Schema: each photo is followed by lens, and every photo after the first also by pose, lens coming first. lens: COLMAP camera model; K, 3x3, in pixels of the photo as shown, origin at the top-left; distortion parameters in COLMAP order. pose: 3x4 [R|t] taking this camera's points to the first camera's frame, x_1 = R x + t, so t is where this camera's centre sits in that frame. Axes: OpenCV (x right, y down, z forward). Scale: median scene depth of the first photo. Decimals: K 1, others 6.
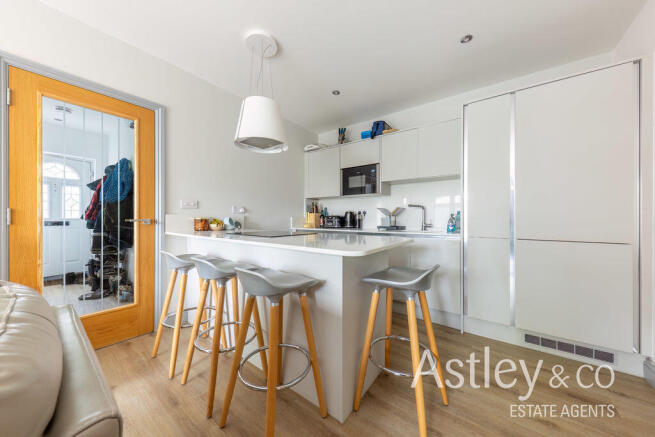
lens RADIAL K [[226.6, 0, 327.5], [0, 226.6, 218.5], [0, 0, 1]] dist [-0.000035, -0.000006]
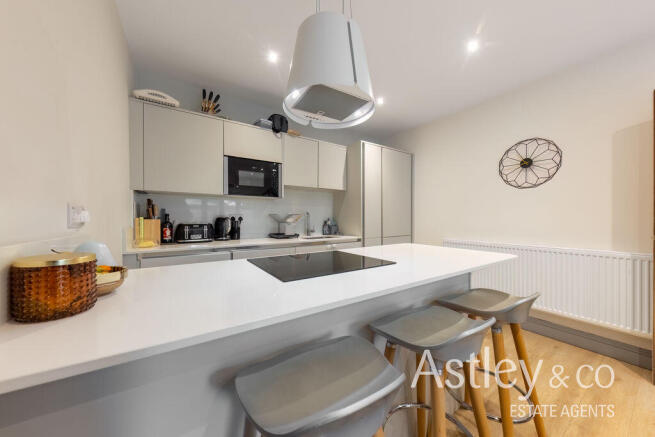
lens RADIAL K [[226.6, 0, 327.5], [0, 226.6, 218.5], [0, 0, 1]] dist [-0.000035, -0.000006]
pose [[0.325052, -0.004416, 0.945686, -0.508031], [0.002215, 0.999990, 0.003908, -0.030410], [-0.945694, 0.000825, 0.325058, 0.502927]]
